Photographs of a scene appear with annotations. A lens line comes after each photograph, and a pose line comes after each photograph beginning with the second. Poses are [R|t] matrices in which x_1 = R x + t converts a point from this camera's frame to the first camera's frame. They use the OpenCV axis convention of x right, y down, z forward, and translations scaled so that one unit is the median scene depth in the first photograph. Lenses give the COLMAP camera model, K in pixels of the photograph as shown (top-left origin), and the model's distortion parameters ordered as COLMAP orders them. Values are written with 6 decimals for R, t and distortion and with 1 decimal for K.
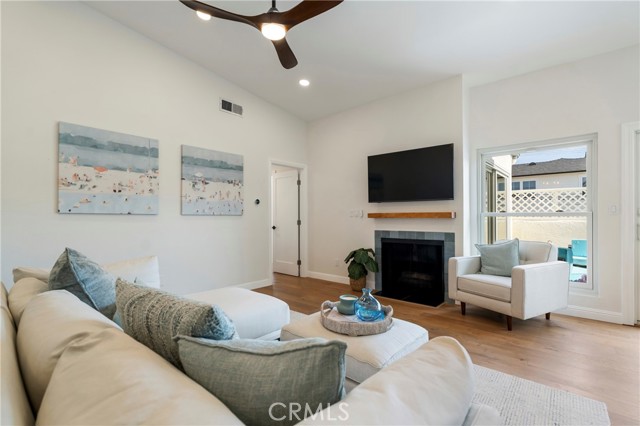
lens RADIAL K [[293.4, 0, 316.7], [0, 293.4, 211.5], [0, 0, 1]] dist [-0.004564, 0.003384]
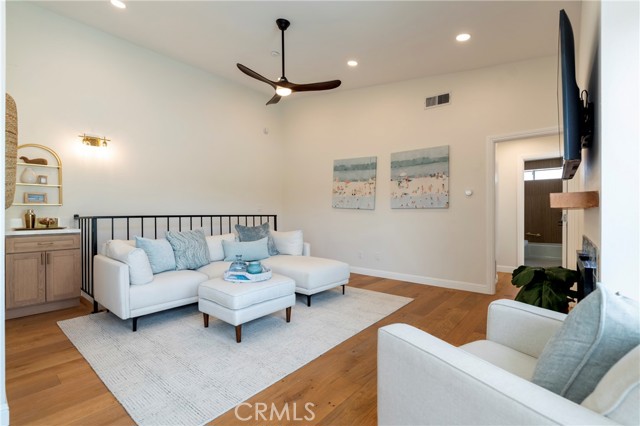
lens RADIAL K [[293.4, 0, 317.4], [0, 293.4, 215.2], [0, 0, 1]] dist [-0.004564, 0.003384]
pose [[0.004710, 0.009256, -0.999946, 0.750044], [0.011785, 0.999887, 0.009311, 0.023369], [0.999919, -0.011828, 0.004600, 0.614328]]
